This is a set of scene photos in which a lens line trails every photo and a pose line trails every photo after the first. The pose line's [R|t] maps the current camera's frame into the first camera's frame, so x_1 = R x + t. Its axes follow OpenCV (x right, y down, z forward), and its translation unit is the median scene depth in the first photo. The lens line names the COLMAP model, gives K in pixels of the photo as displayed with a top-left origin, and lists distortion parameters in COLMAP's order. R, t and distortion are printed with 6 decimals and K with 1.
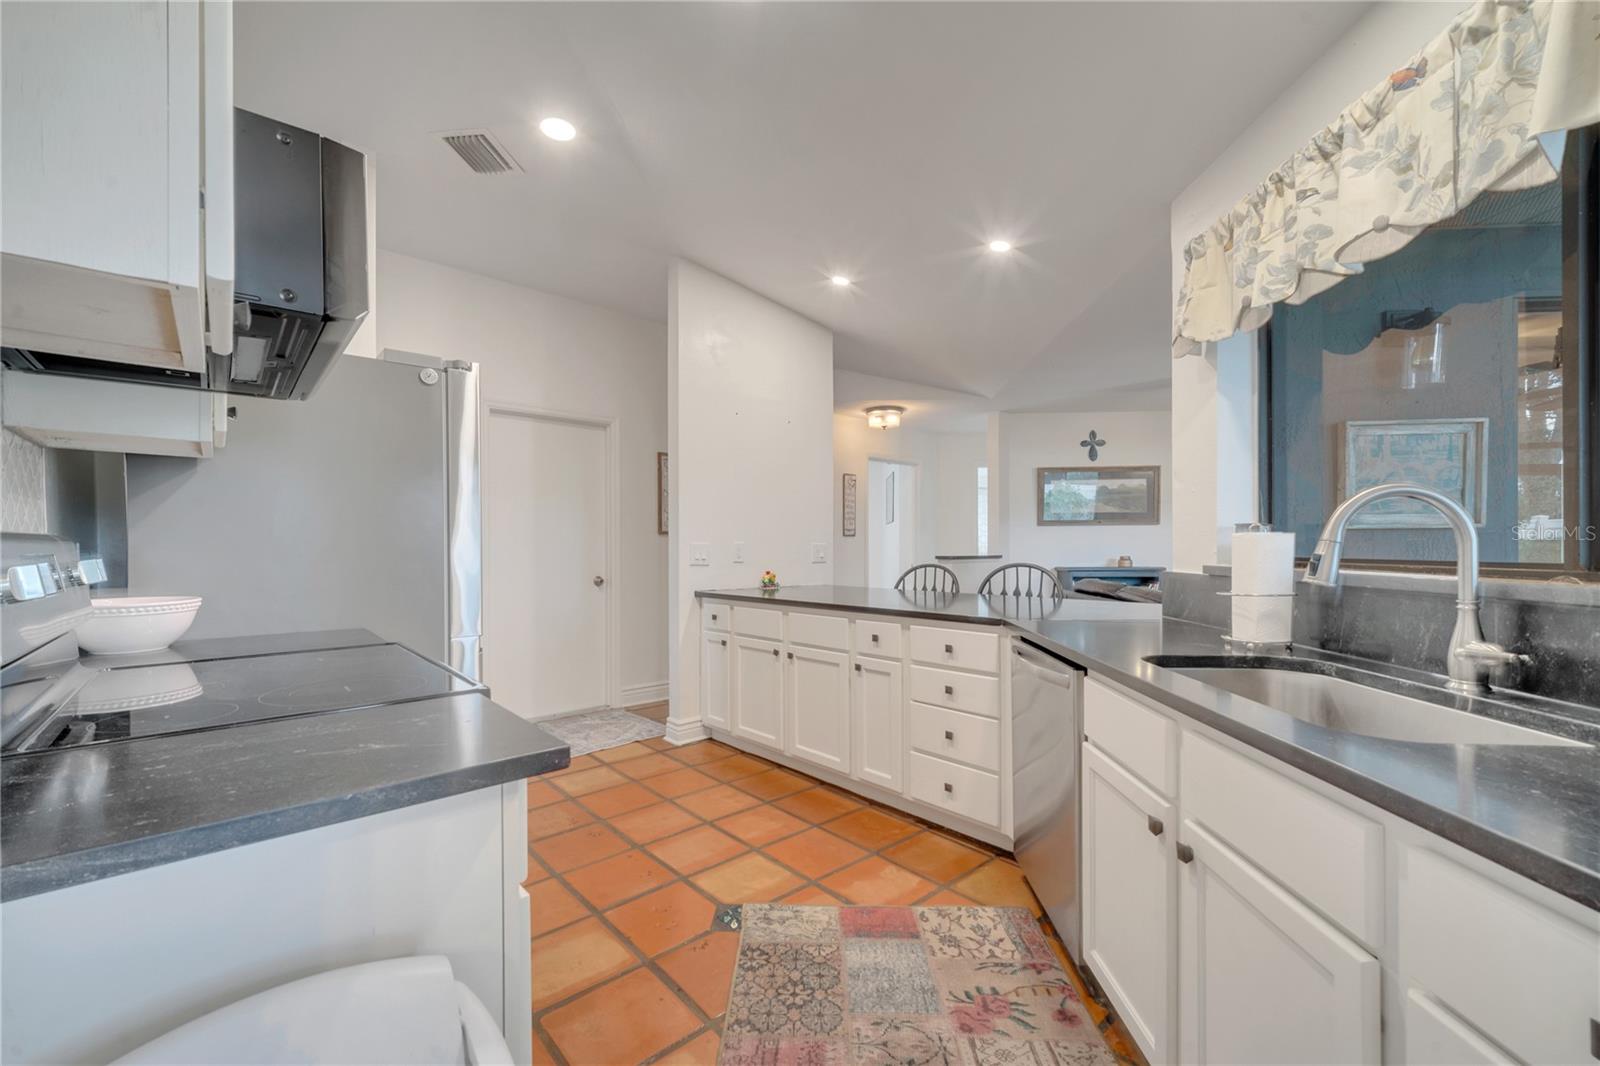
lens RADIAL K [[647.3, 0, 794.1], [0, 647.3, 543.9], [0, 0, 1]] dist [0.004653, -0.000756]
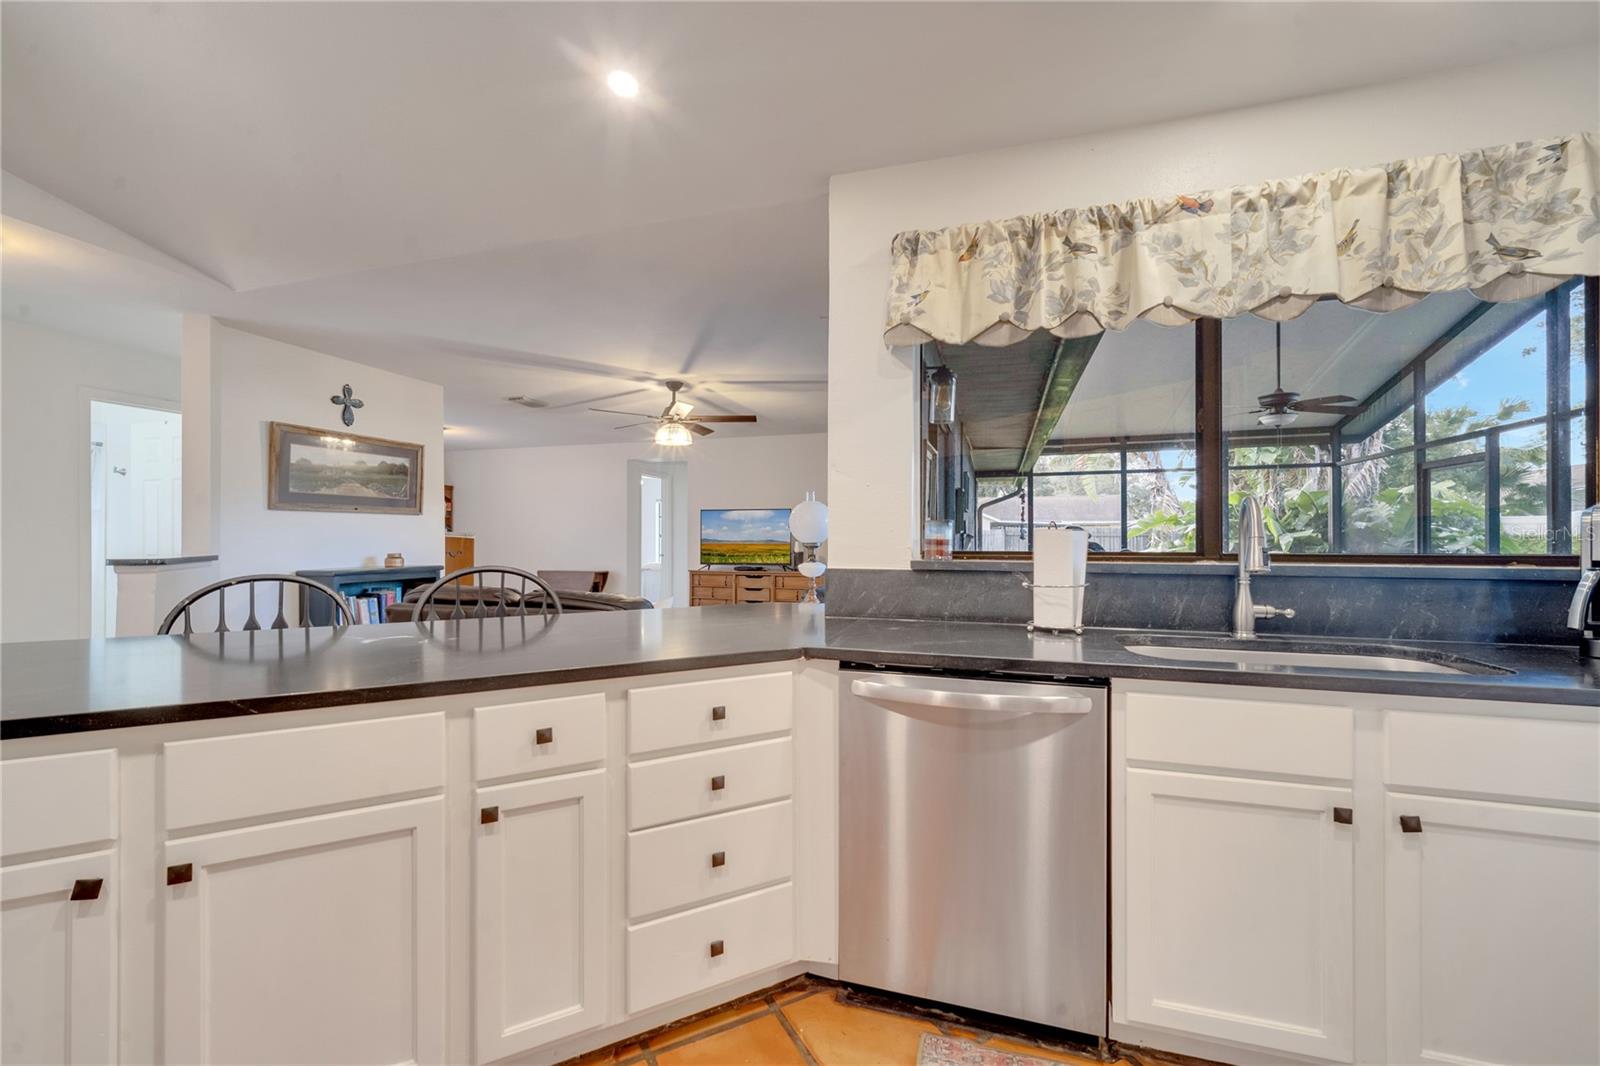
lens RADIAL K [[643.6, 0, 793.6], [0, 643.6, 537.9], [0, 0, 1]] dist [0.006046, -0.000813]
pose [[0.241186, 0.005665, 0.970462, -0.279882], [-0.004570, 0.999979, -0.004701, 0.002584], [-0.970468, -0.003301, 0.241207, 0.694720]]
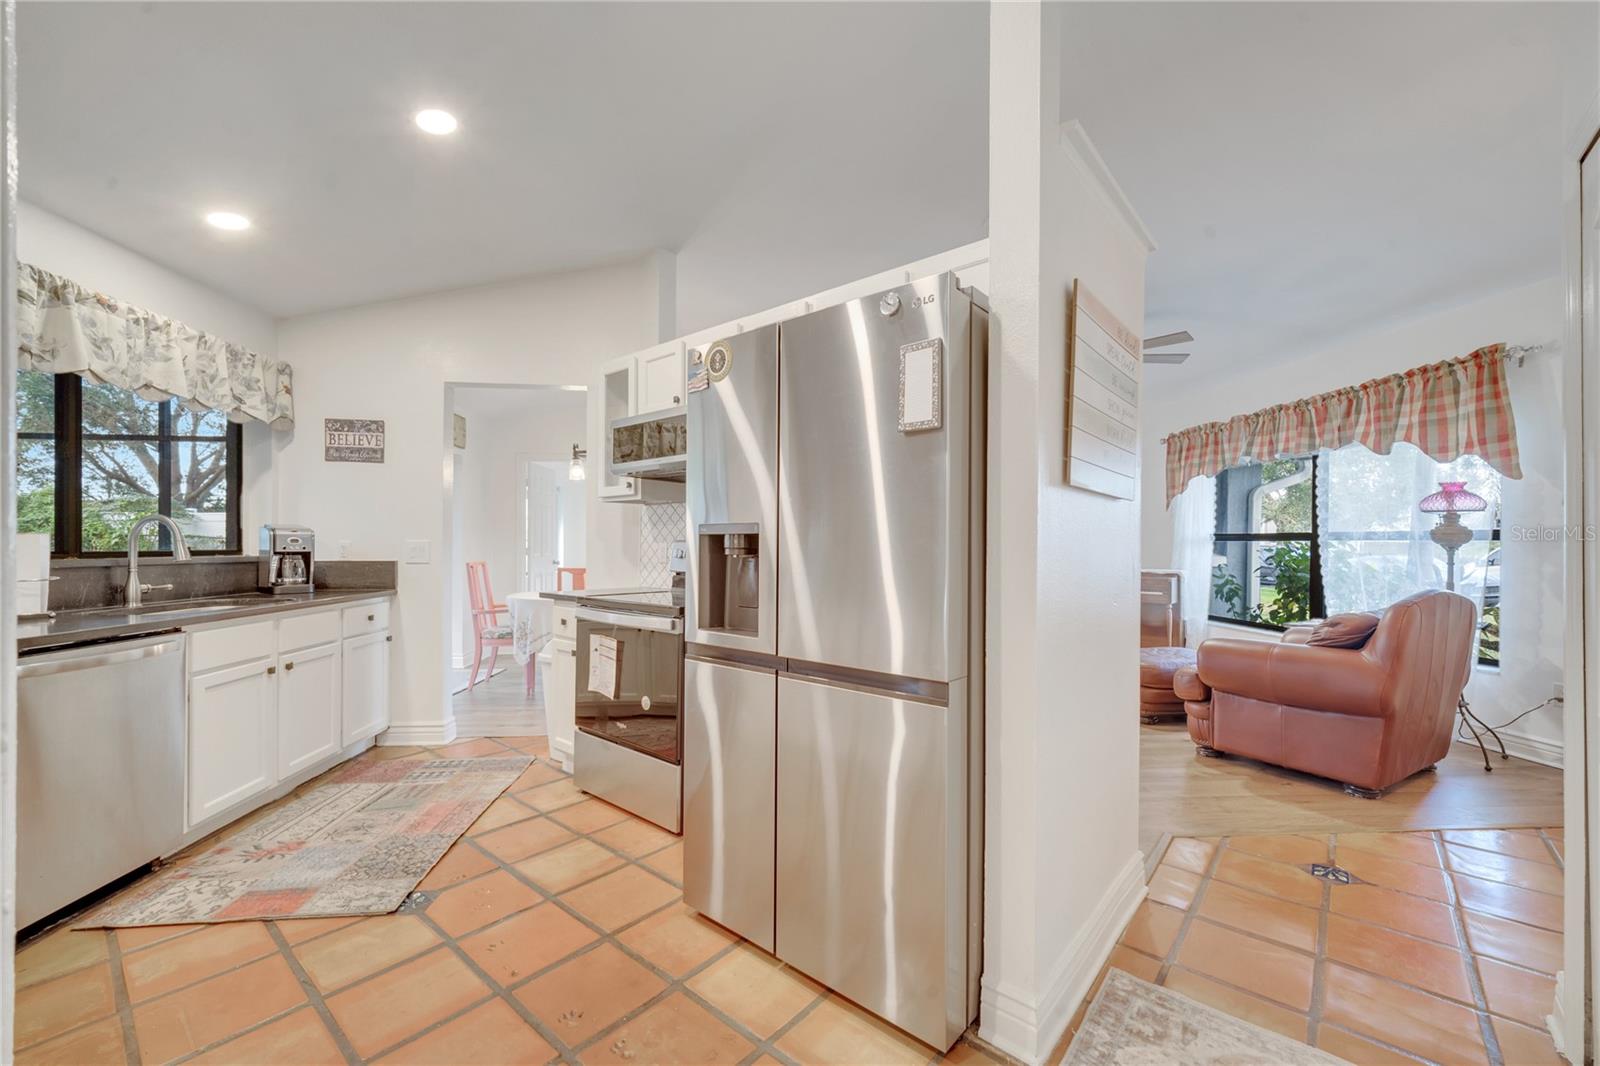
lens RADIAL K [[644.2, 0, 793.3], [0, 644.2, 546.5], [0, 0, 1]] dist [0.007768, -0.004396]
pose [[-0.990378, -0.002130, -0.138375, -0.389617], [-0.002036, 0.999998, -0.000822, 0.005177], [0.138377, -0.000533, -0.990379, 1.490225]]
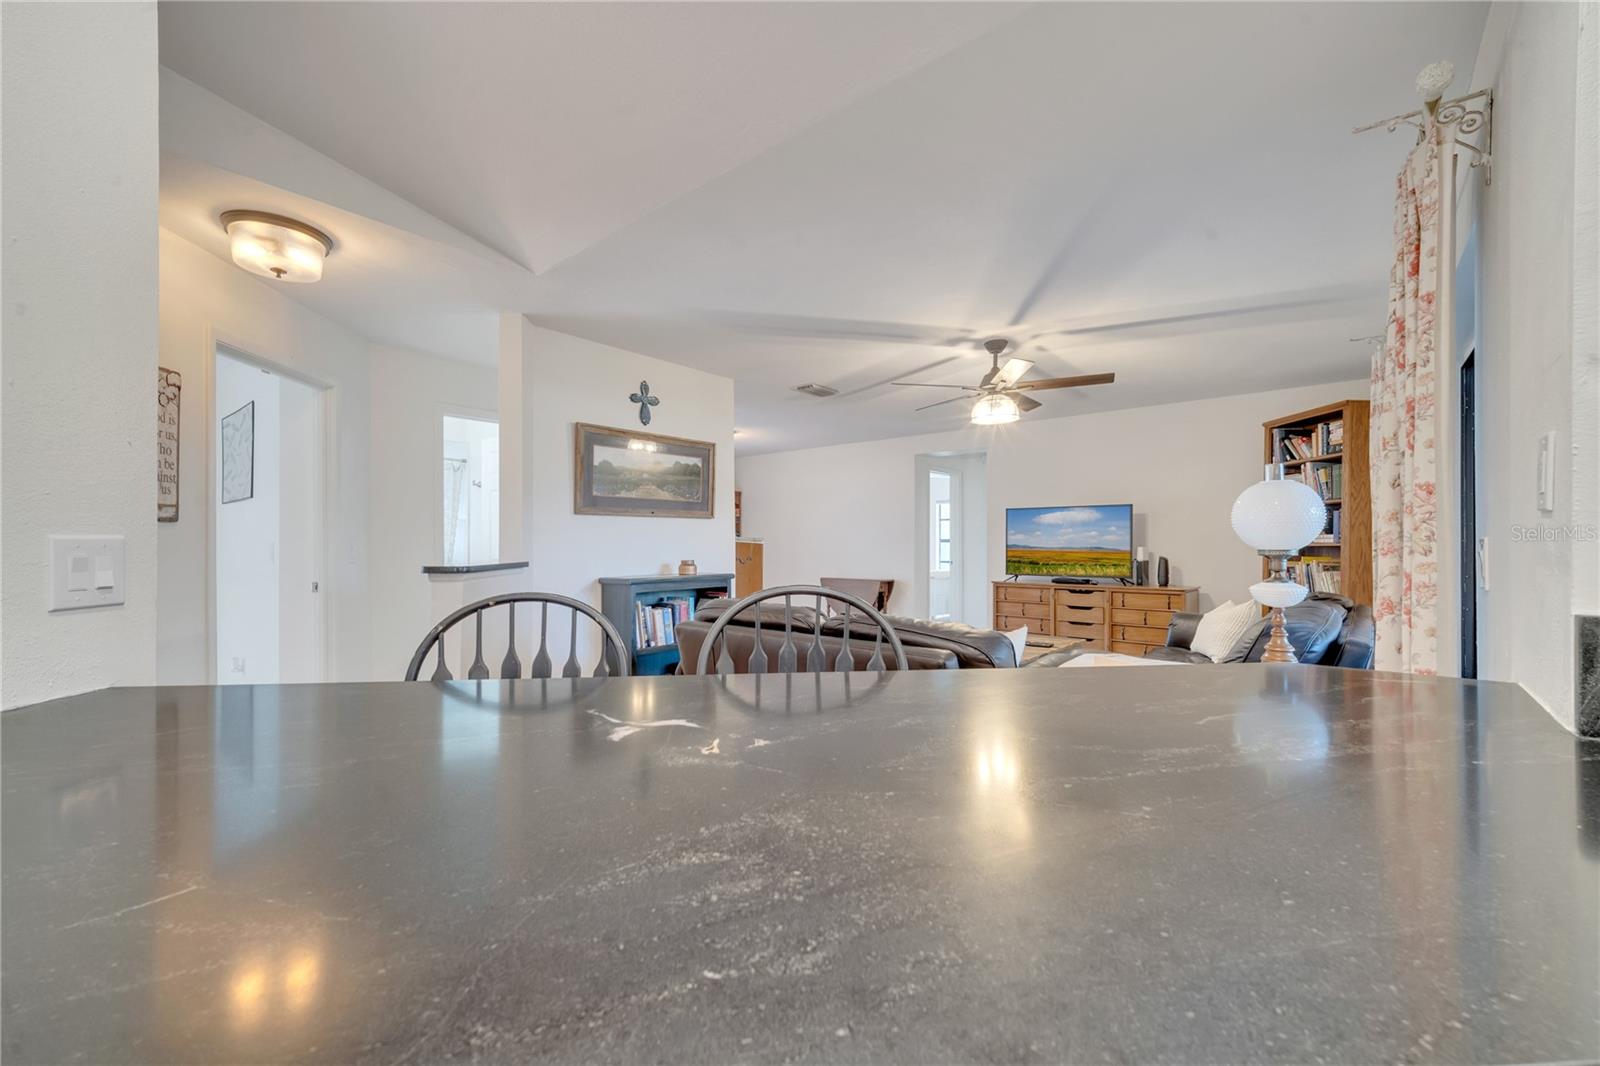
lens RADIAL K [[644.2, 0, 793.3], [0, 644.2, 546.5], [0, 0, 1]] dist [0.007768, -0.004396]
pose [[0.602180, 0.000294, 0.798360, 0.003557], [-0.003610, 0.999991, 0.002354, 0.002531], [-0.798352, -0.004300, 0.602176, 0.961501]]
